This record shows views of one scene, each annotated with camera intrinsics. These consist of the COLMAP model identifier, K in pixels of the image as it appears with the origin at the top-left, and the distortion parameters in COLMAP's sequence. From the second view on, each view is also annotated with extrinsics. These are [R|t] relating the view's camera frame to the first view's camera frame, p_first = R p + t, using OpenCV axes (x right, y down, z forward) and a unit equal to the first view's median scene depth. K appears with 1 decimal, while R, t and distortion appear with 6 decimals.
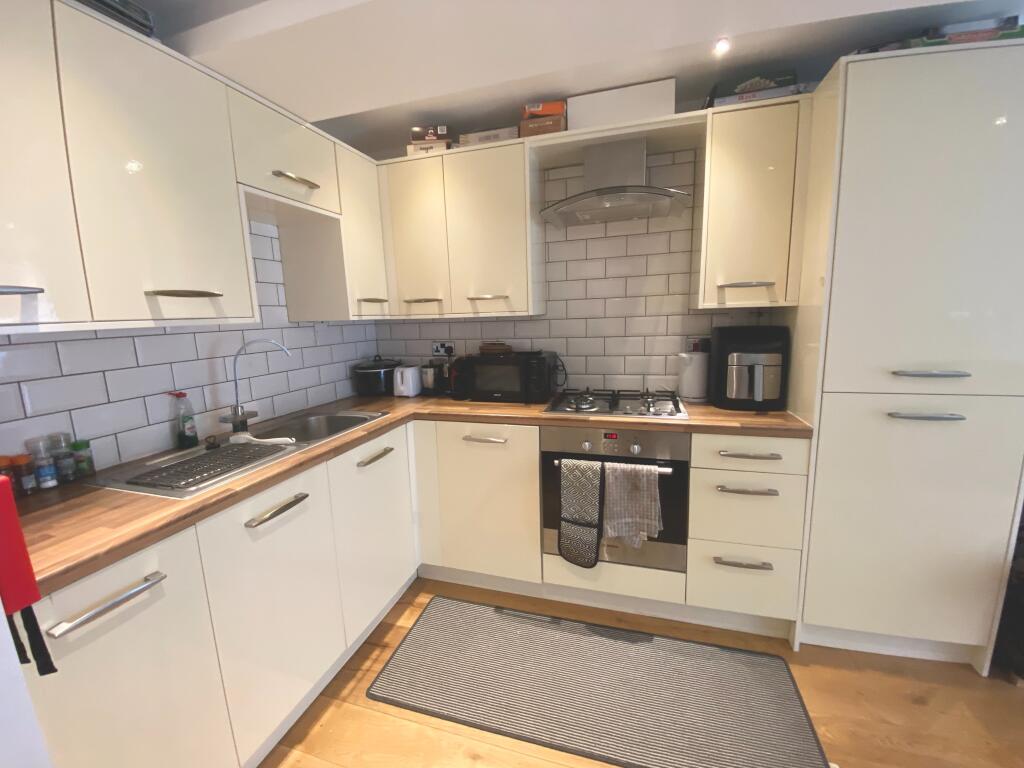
lens RADIAL K [[418.3, 0, 504.3], [0, 418.3, 380.1], [0, 0, 1]] dist [-0.007284, -0.008293]
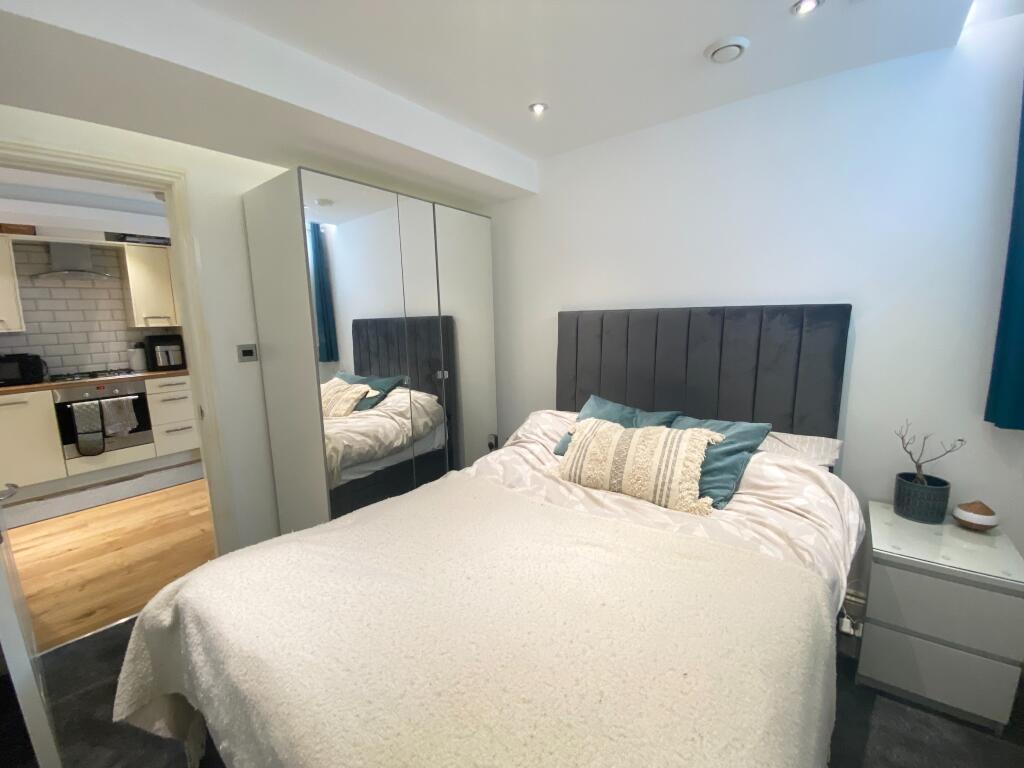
lens RADIAL K [[418.3, 0, 511.8], [0, 418.3, 380.2], [0, 0, 1]] dist [-0.007284, -0.008293]
pose [[0.347346, -0.114428, 0.930729, -0.953513], [0.155846, 0.985768, 0.063033, 0.289582], [-0.924696, 0.123156, 0.360236, -1.667955]]
